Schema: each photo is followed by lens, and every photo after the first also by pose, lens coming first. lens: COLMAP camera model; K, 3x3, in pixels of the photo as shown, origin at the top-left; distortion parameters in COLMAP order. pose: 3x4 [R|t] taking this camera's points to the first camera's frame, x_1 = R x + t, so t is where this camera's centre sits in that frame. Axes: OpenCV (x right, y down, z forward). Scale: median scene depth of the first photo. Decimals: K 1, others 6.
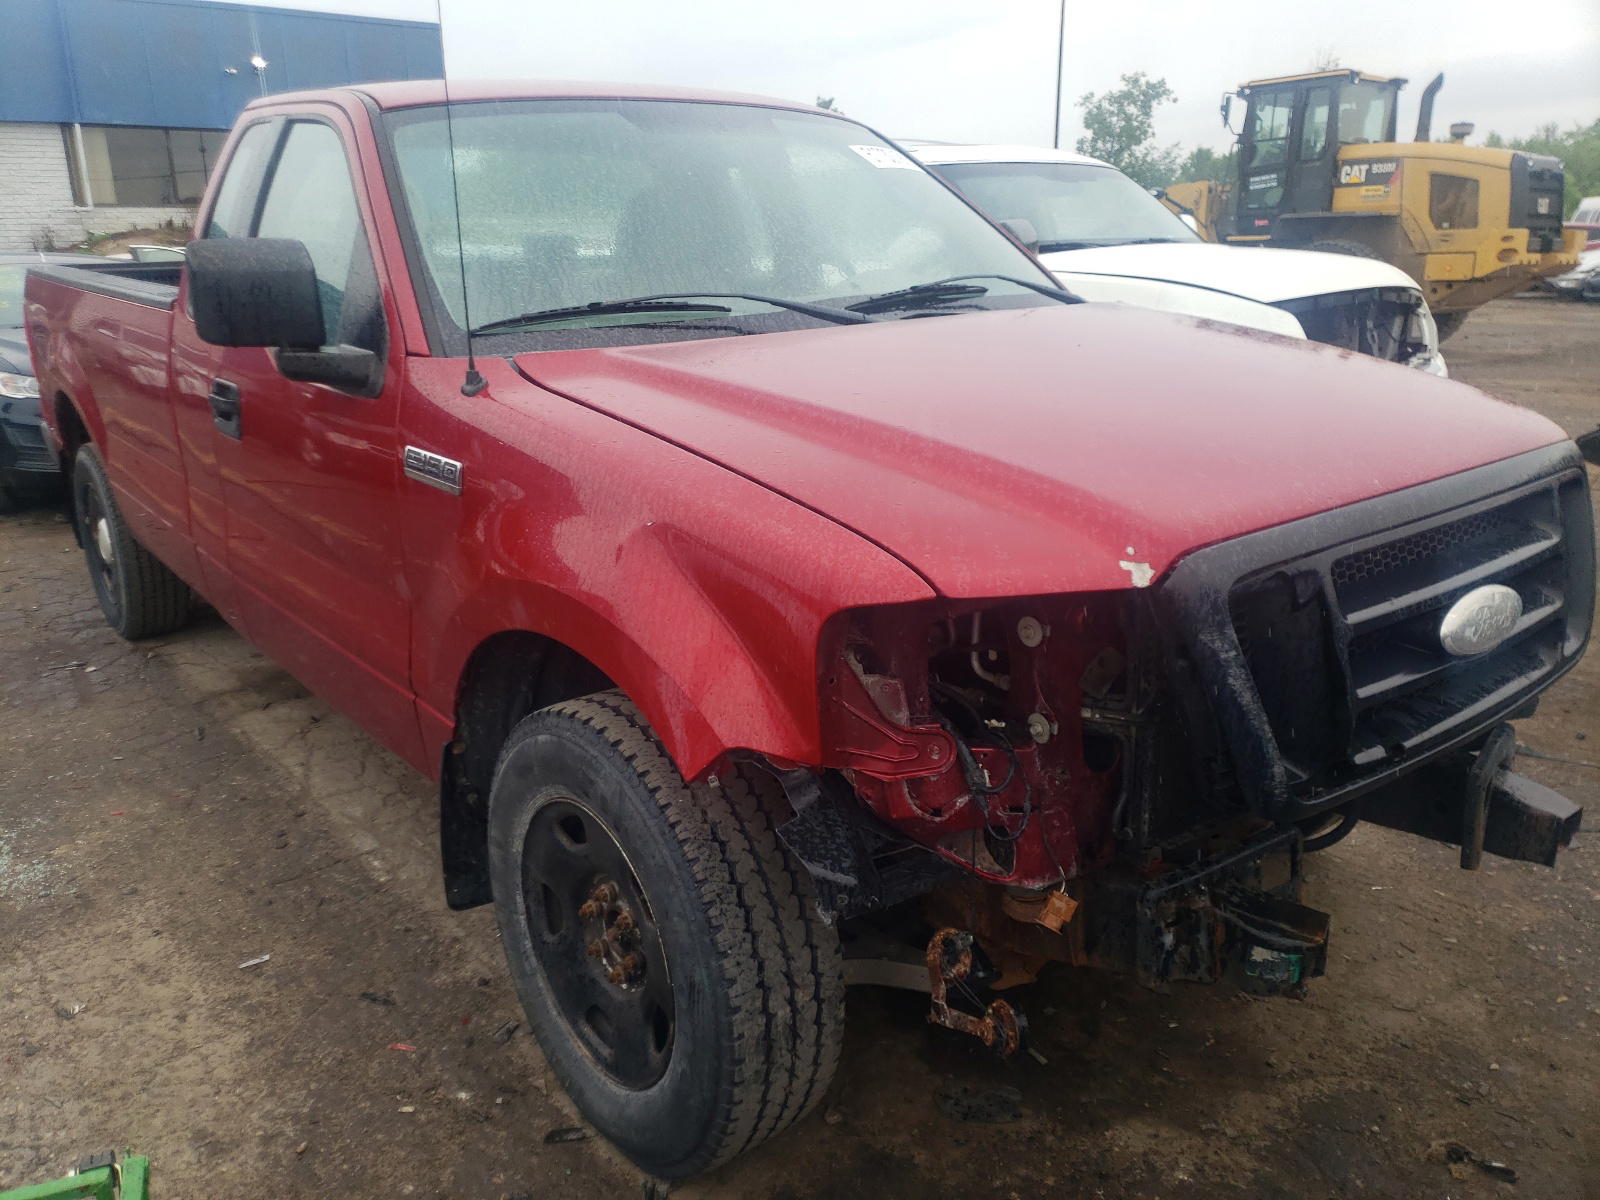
lens RADIAL K [[1261.7, 0, 802.8], [0, 1261.7, 592.8], [0, 0, 1]] dist [0.029705, 0.001096]
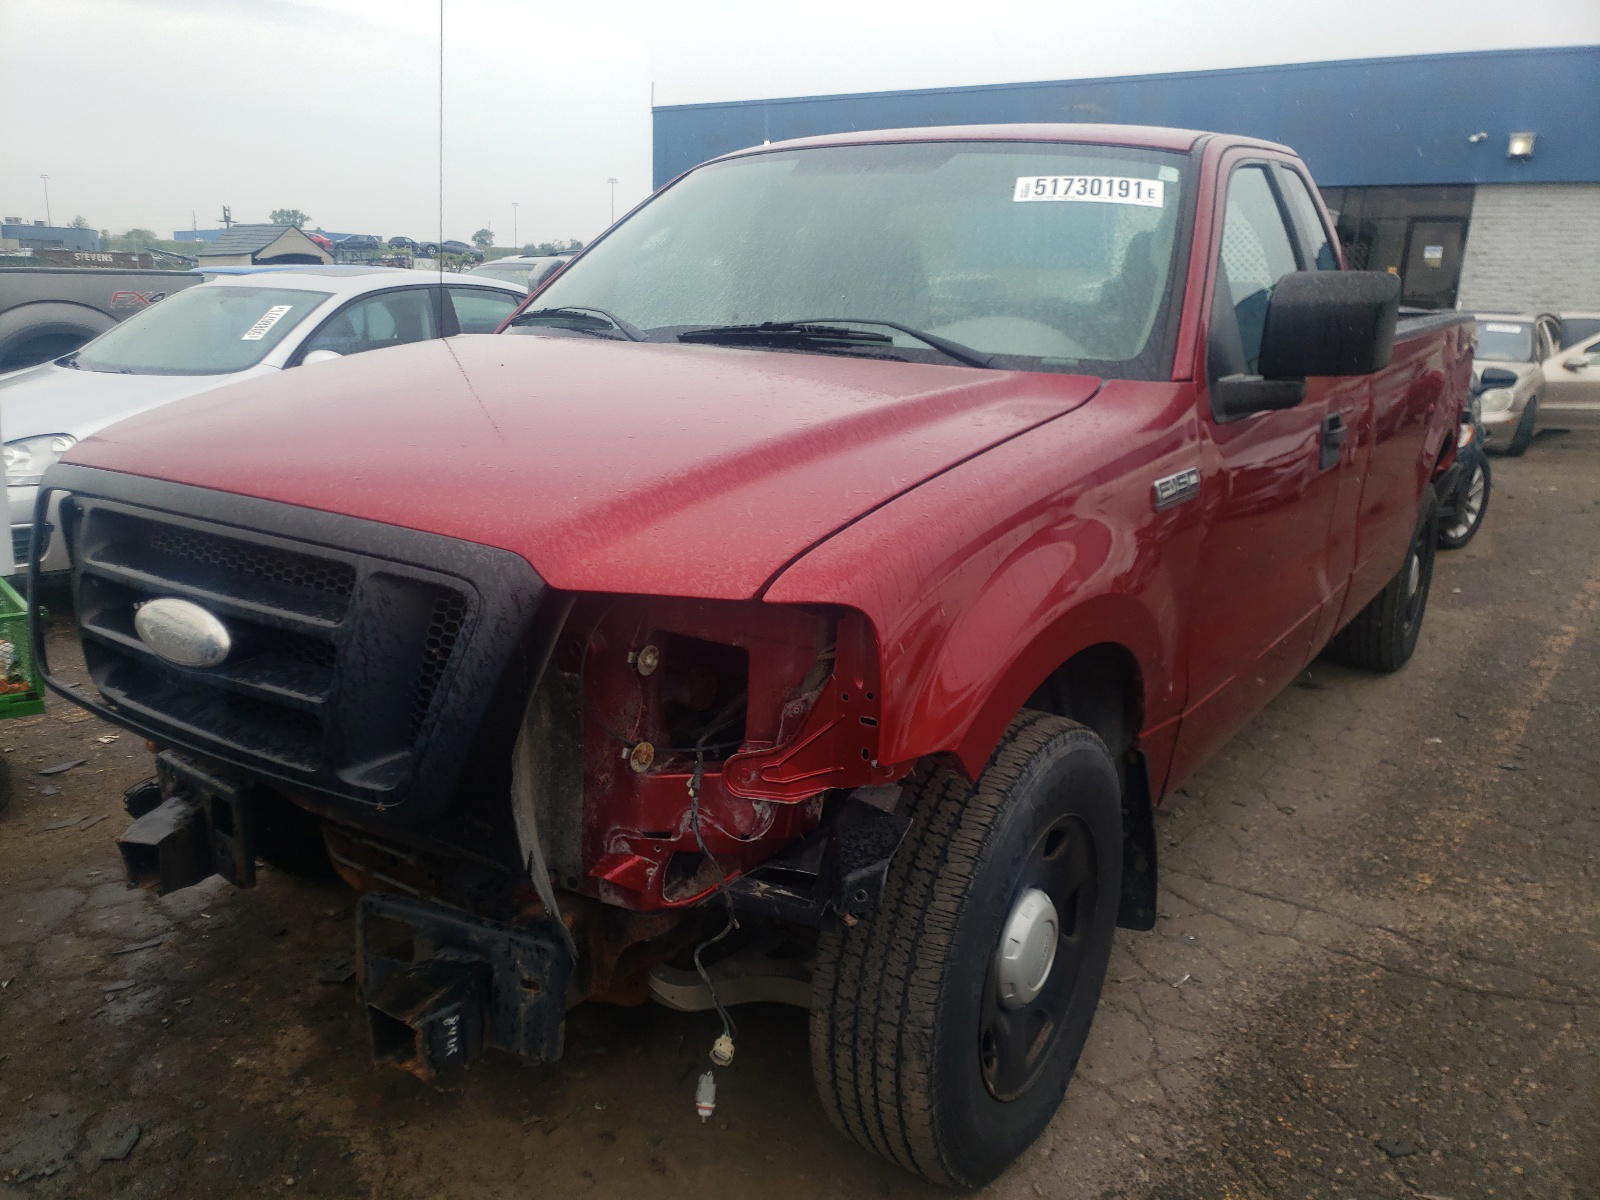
lens RADIAL K [[1261.7, 0, 802.8], [0, 1261.7, 592.8], [0, 0, 1]] dist [0.029705, 0.001096]
pose [[0.307946, 0.275494, -0.910644, 1.043866], [-0.292093, 0.938309, 0.185089, -0.234612], [0.905456, 0.208996, 0.369419, 0.705410]]
